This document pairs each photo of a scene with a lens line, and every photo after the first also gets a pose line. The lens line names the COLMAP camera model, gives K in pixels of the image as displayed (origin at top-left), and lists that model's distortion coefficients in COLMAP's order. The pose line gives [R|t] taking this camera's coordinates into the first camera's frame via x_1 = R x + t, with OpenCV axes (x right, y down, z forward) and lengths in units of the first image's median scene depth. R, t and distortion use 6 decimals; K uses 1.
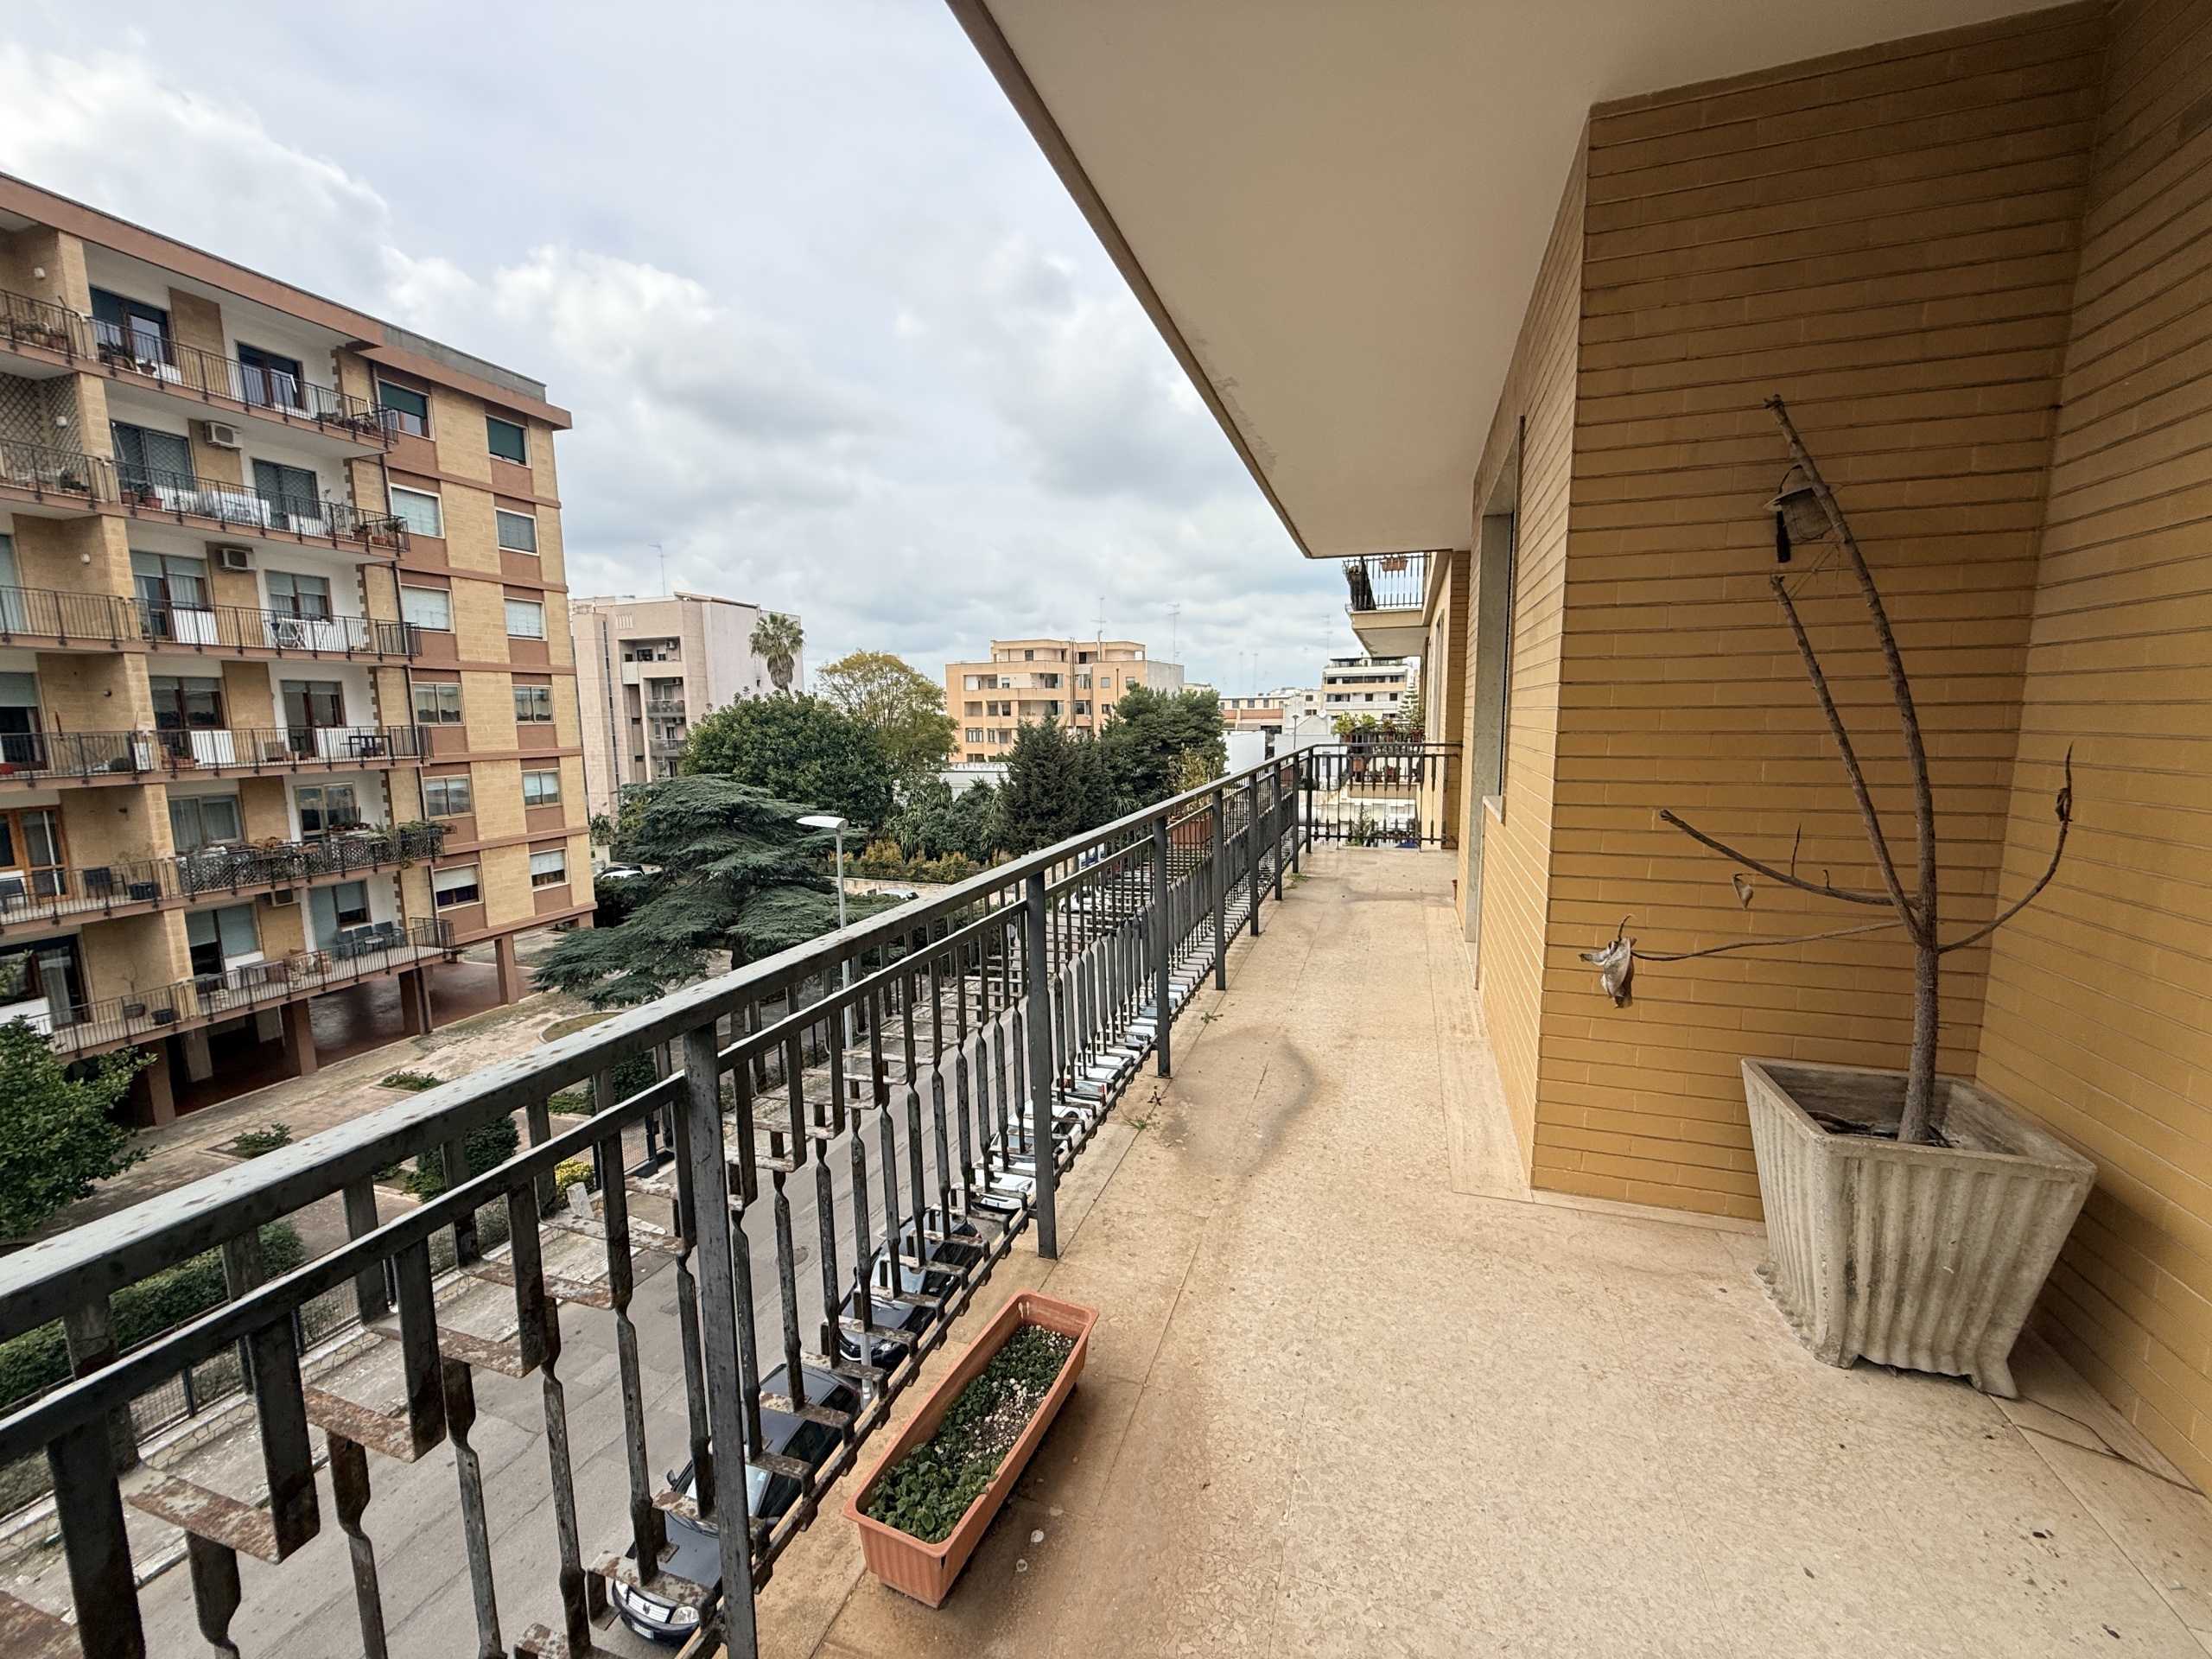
lens RADIAL K [[879.1, 0, 1094.6], [0, 879.1, 828.5], [0, 0, 1]] dist [-0.001130, 0.000184]
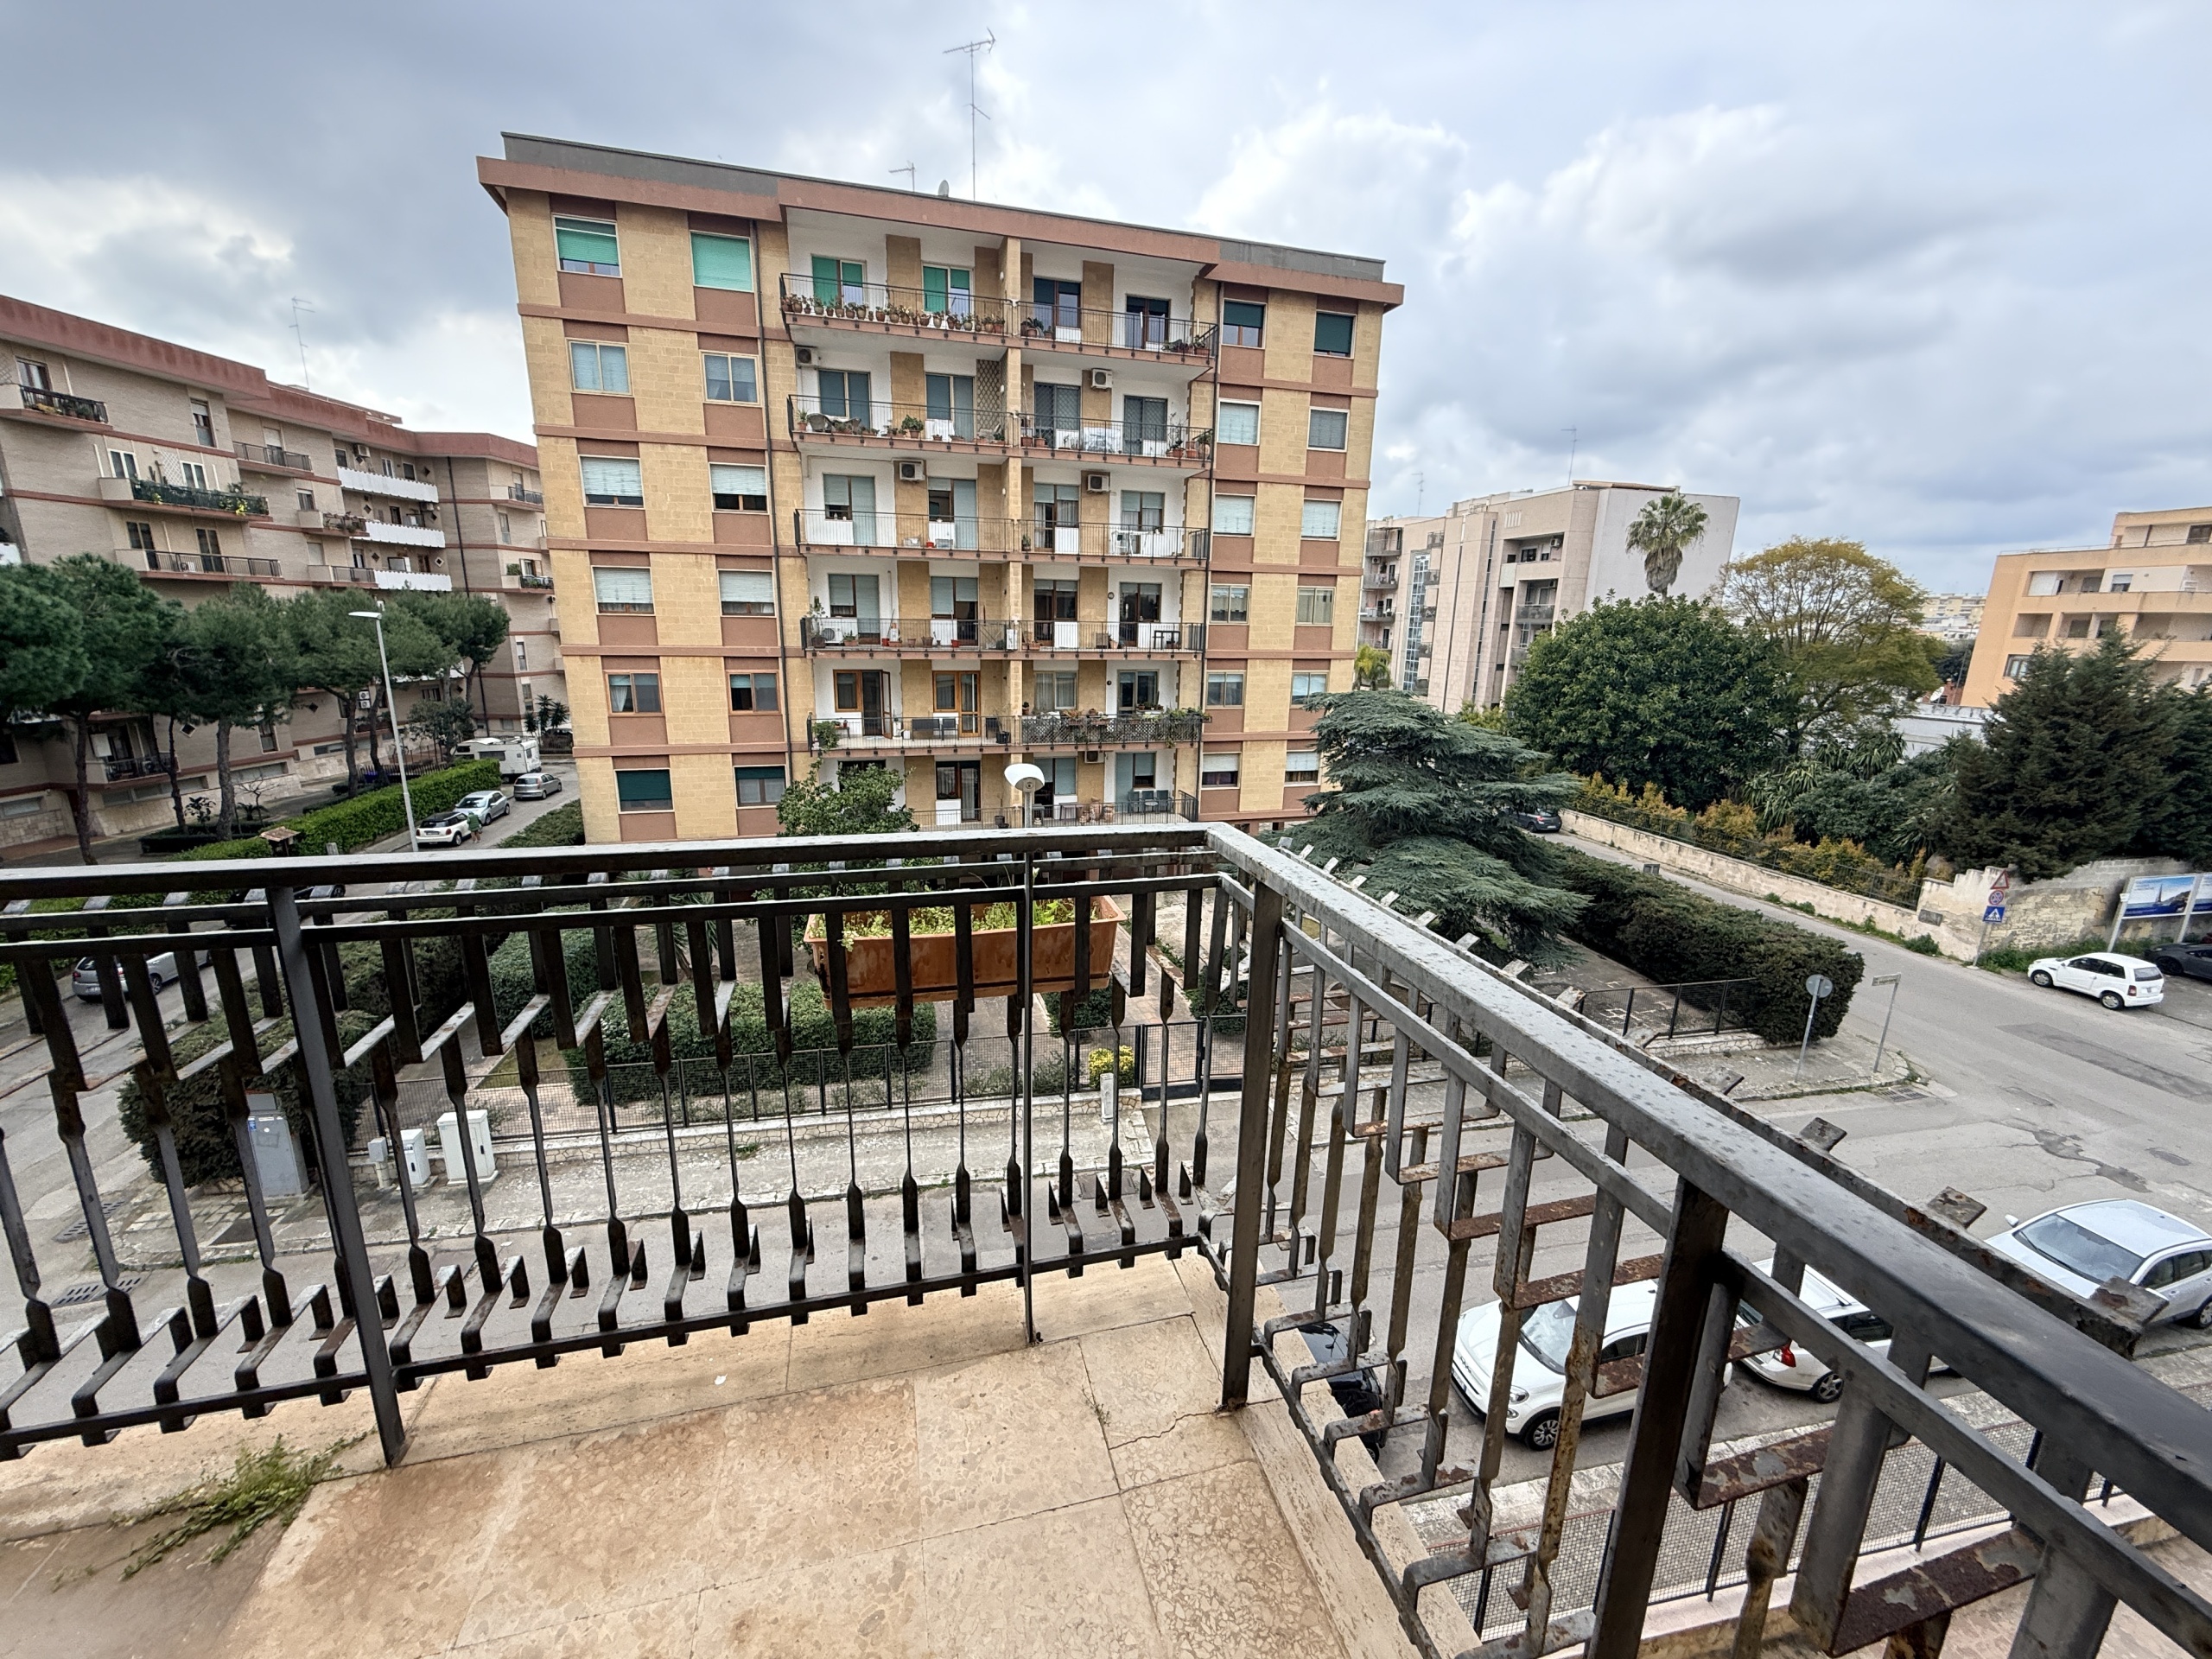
lens RADIAL K [[871.4, 0, 1100.5], [0, 871.4, 826.5], [0, 0, 1]] dist [-0.000771, -0.000082]
pose [[0.549412, 0.216753, -0.806947, 0.109931], [-0.132804, 0.976143, 0.171781, -0.036631], [0.824930, 0.012787, 0.565090, 0.261601]]
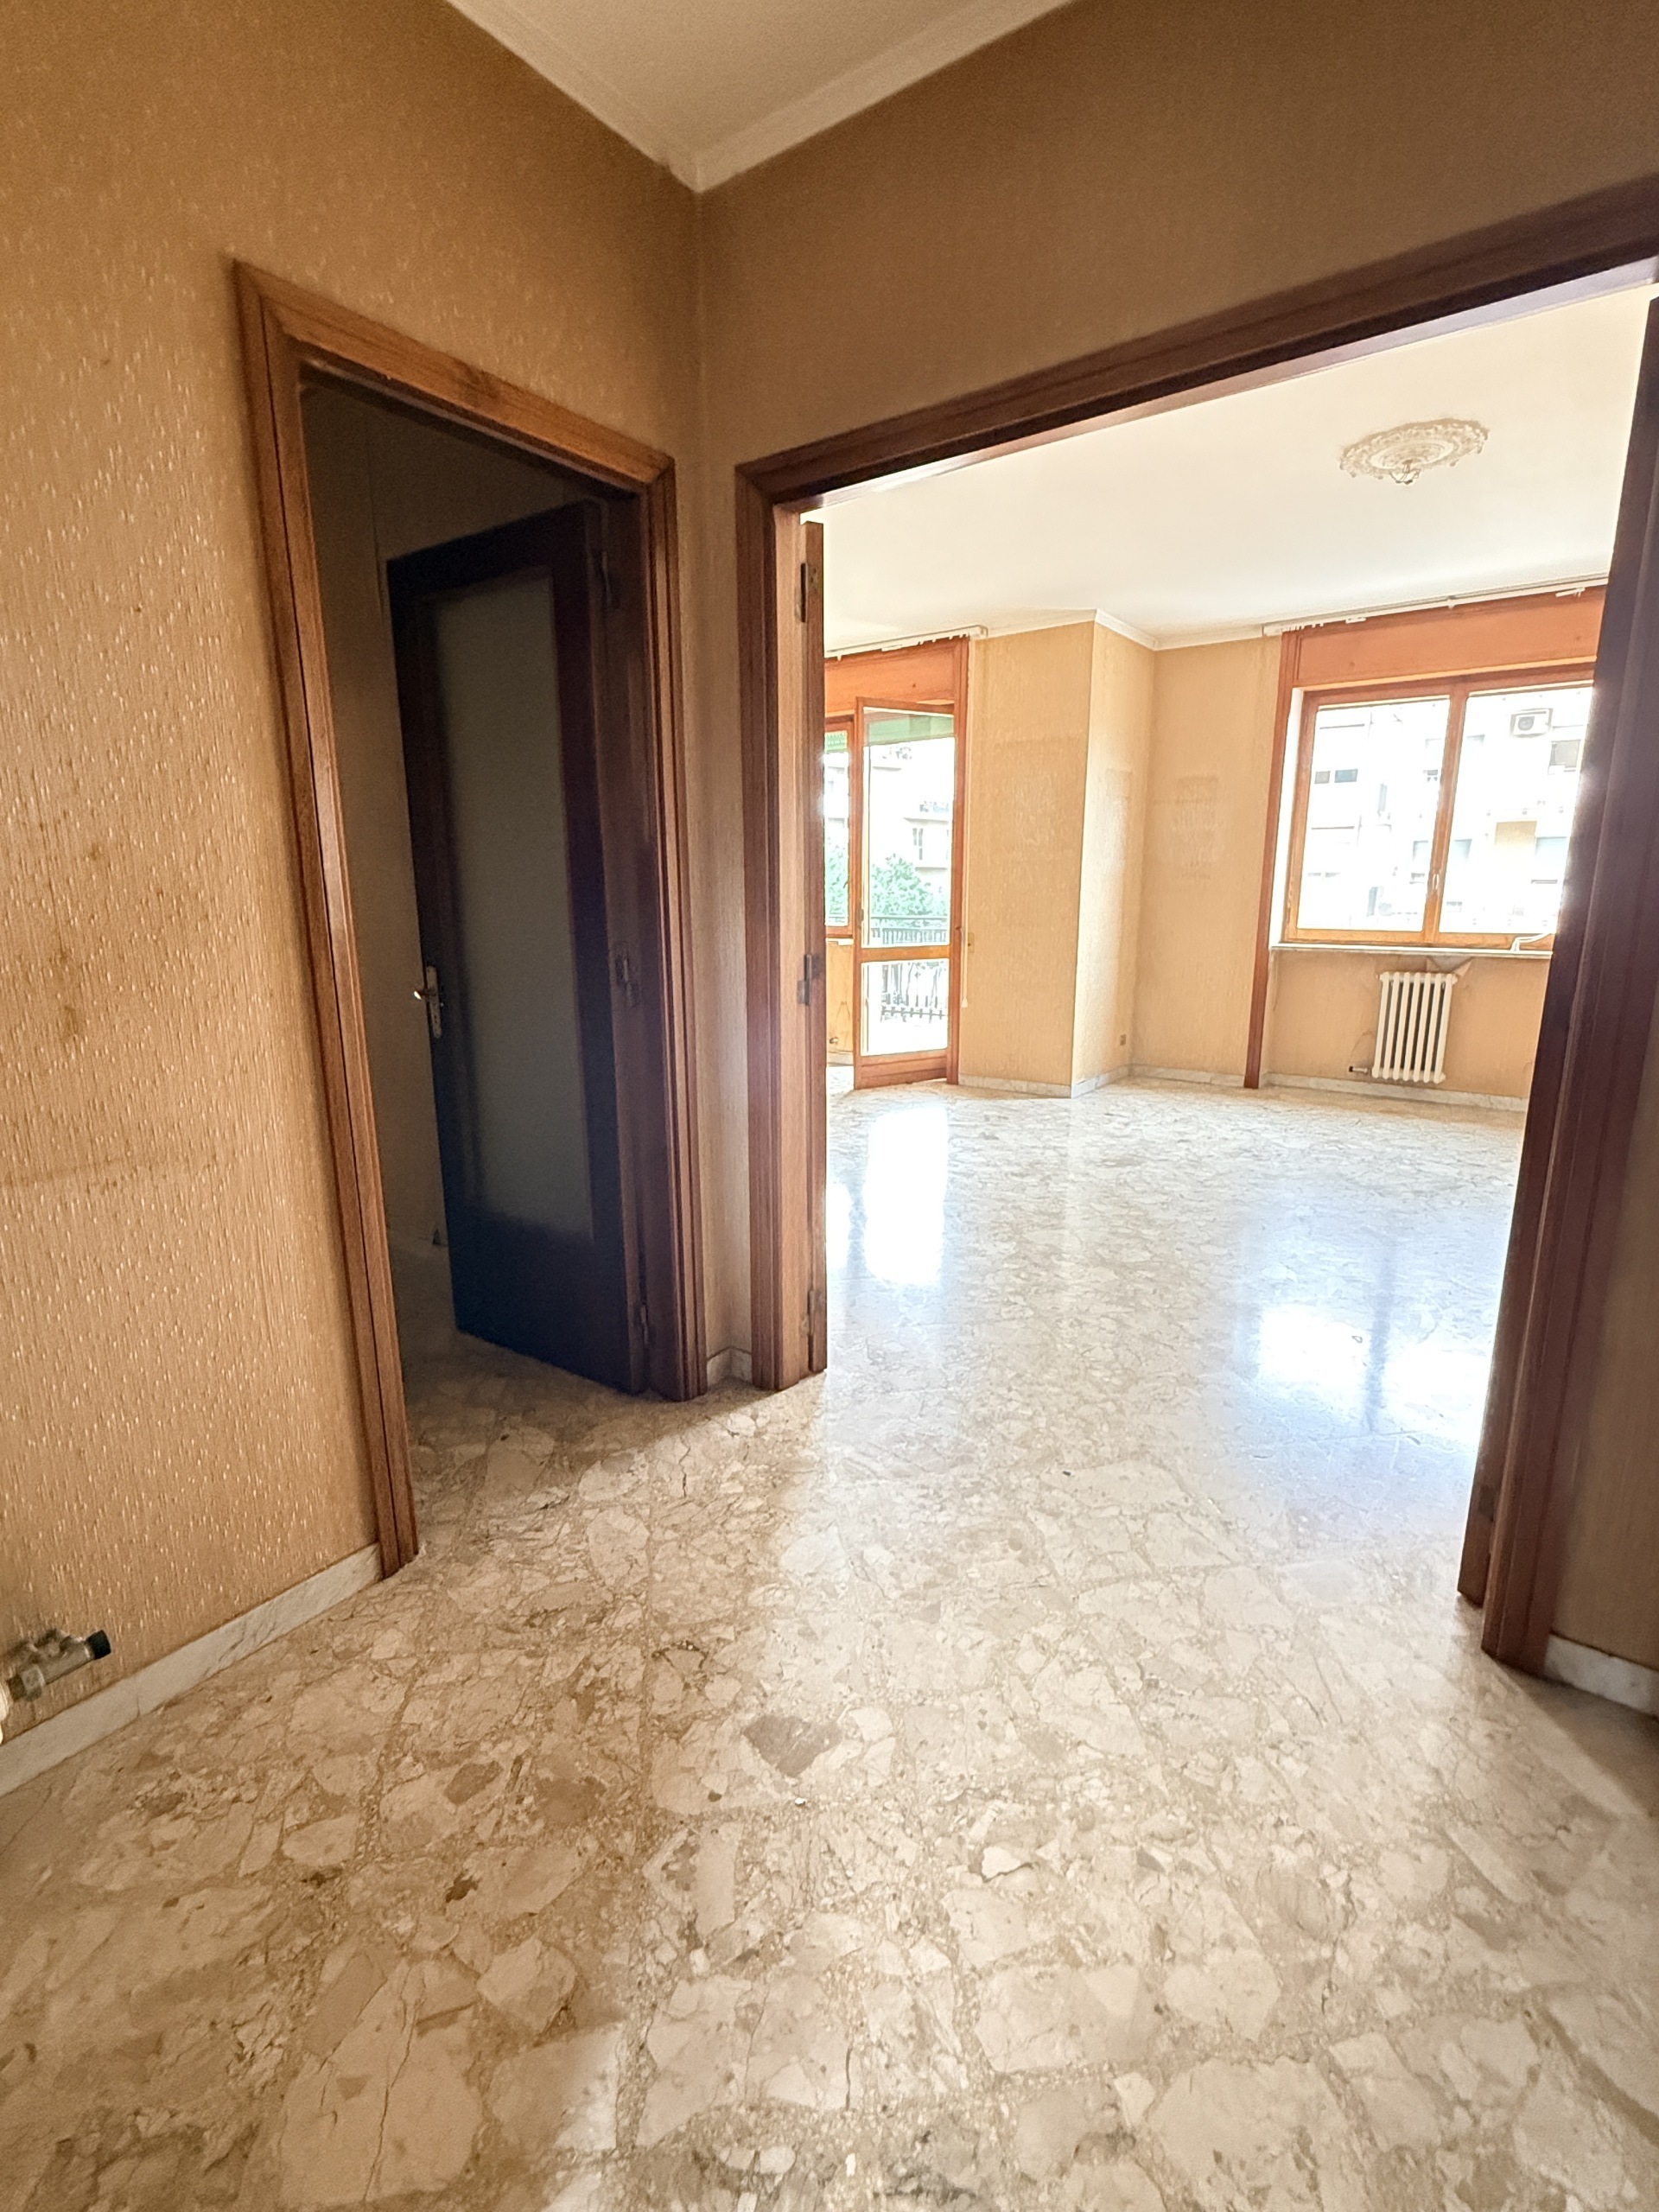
lens RADIAL K [[1011.9, 0, 829.5], [0, 1011.9, 1106.0], [0, 0, 1]] dist [0.001526, 0.000037]
pose [[-0.297304, 0.218182, -0.929520, 0.379052], [-0.116389, 0.957998, 0.262094, -0.042942], [0.947662, 0.186108, -0.259423, 0.296853]]
